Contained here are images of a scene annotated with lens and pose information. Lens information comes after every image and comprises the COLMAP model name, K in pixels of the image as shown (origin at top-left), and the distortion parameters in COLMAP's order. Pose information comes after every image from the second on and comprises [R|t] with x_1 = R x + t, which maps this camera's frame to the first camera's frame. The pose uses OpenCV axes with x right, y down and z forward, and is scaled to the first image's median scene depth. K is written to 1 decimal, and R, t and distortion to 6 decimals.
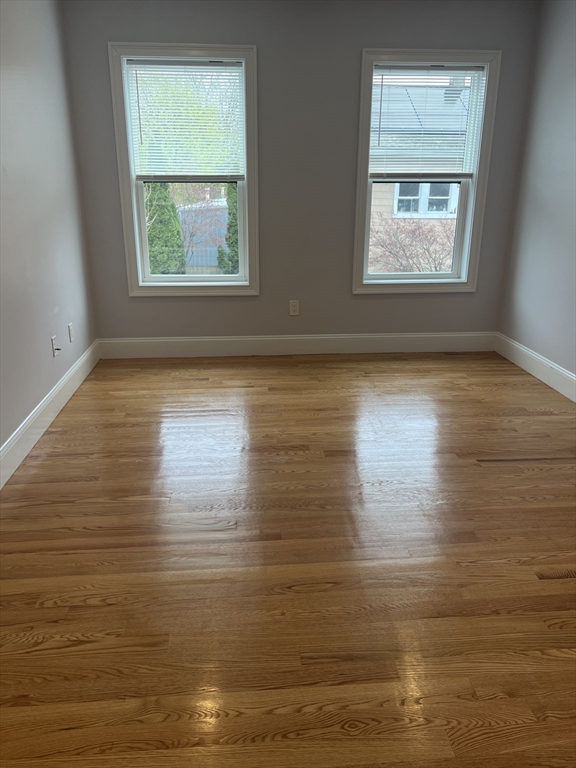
lens RADIAL K [[587.2, 0, 288.0], [0, 587.2, 384.0], [0, 0, 1]] dist [0.090474, -0.112882]
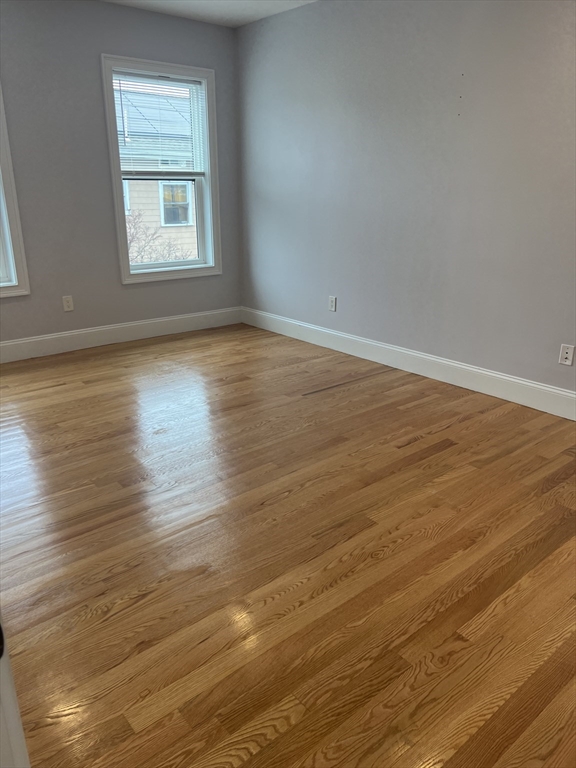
lens RADIAL K [[587.2, 0, 288.0], [0, 587.2, 384.0], [0, 0, 1]] dist [0.090474, -0.112882]
pose [[0.809557, -0.189458, 0.555629, -0.288138], [0.187872, 0.980326, 0.060540, 0.013915], [-0.556167, 0.055376, 0.829224, -0.036084]]
